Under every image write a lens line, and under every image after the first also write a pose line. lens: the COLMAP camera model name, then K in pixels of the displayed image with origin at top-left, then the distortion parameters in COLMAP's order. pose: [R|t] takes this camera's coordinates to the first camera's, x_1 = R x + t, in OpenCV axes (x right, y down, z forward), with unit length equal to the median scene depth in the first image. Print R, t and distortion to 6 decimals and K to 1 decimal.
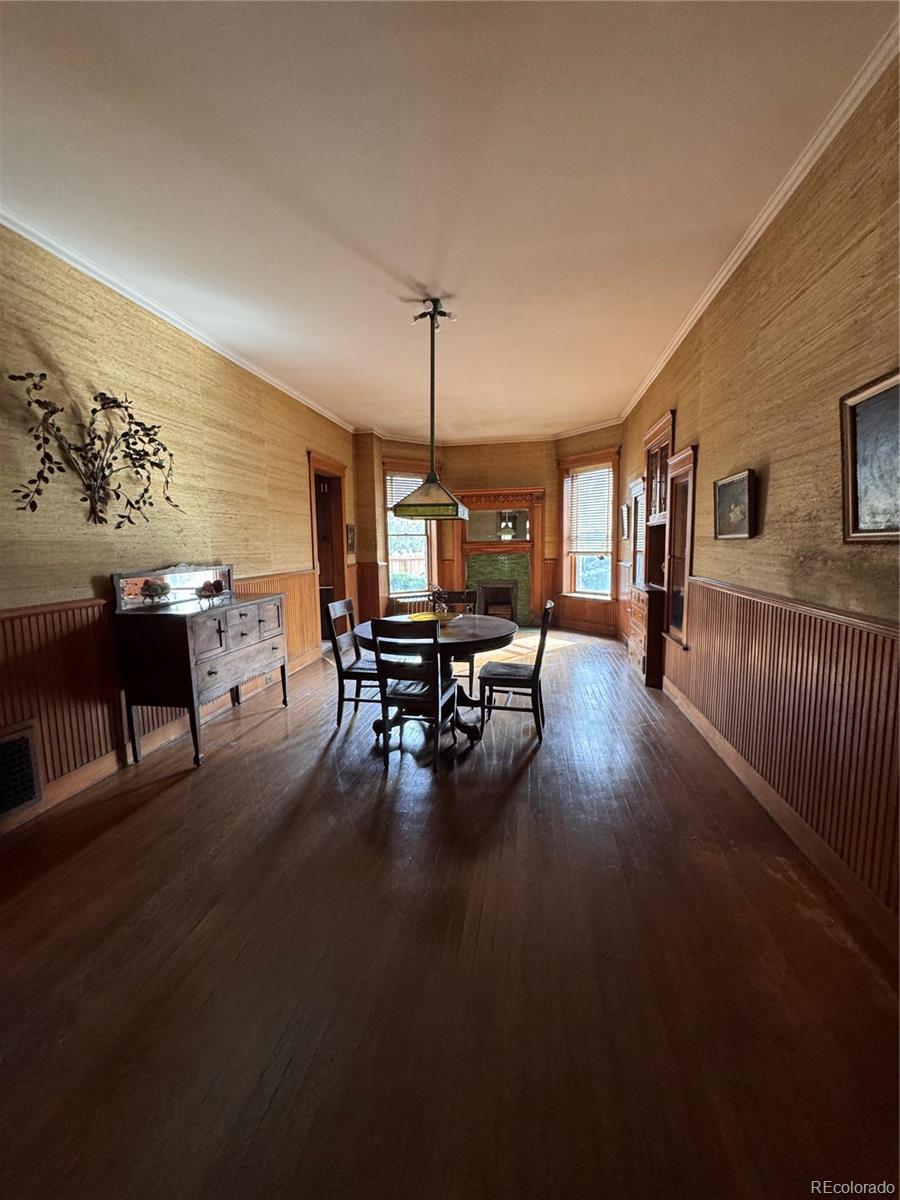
lens RADIAL K [[480.6, 0, 448.6], [0, 480.6, 598.4], [0, 0, 1]] dist [0.000496, 0.000126]
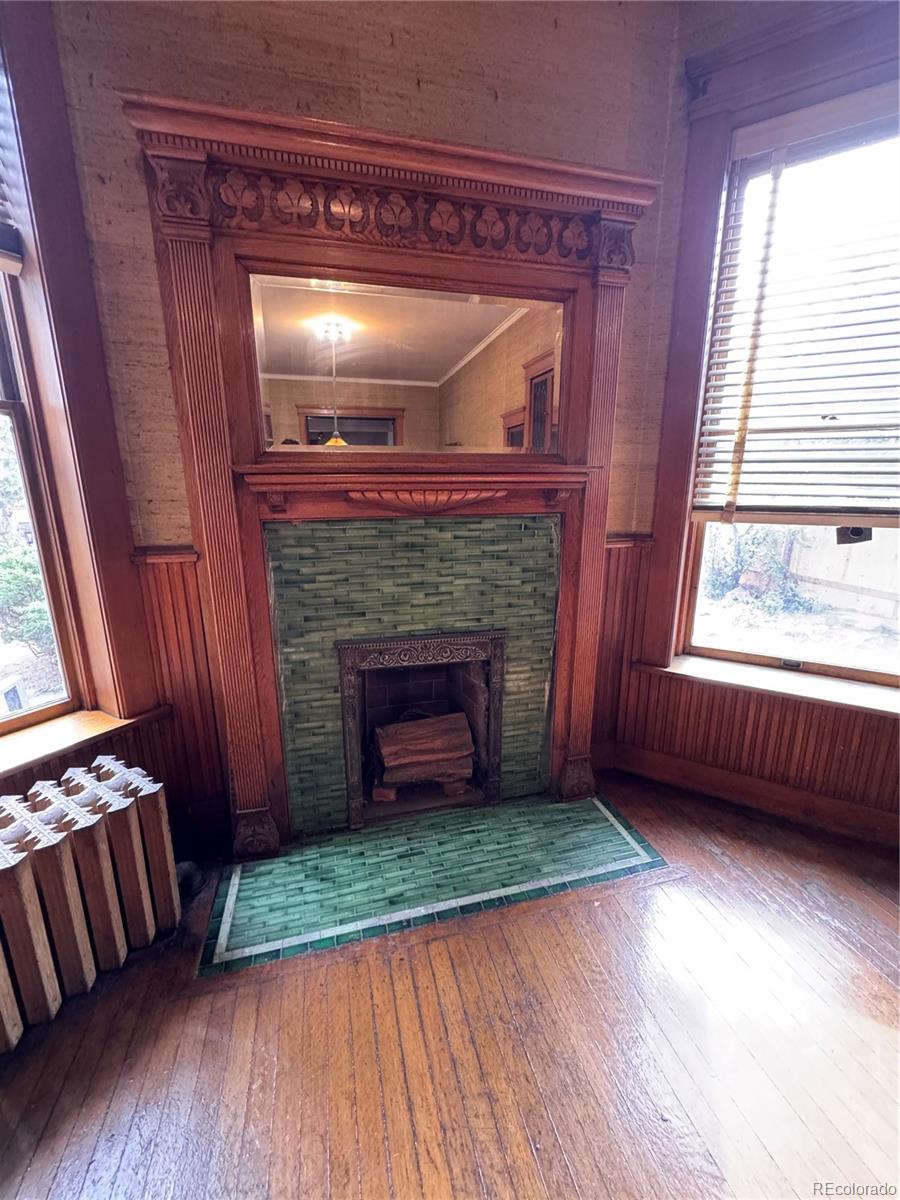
lens RADIAL K [[480.6, 0, 450.4], [0, 480.6, 600.4], [0, 0, 1]] dist [0.000496, 0.000126]
pose [[0.908474, -0.082215, 0.409774, 0.021635], [0.036213, 0.992258, 0.118796, -0.080394], [-0.416369, -0.093084, 0.904418, 0.791132]]
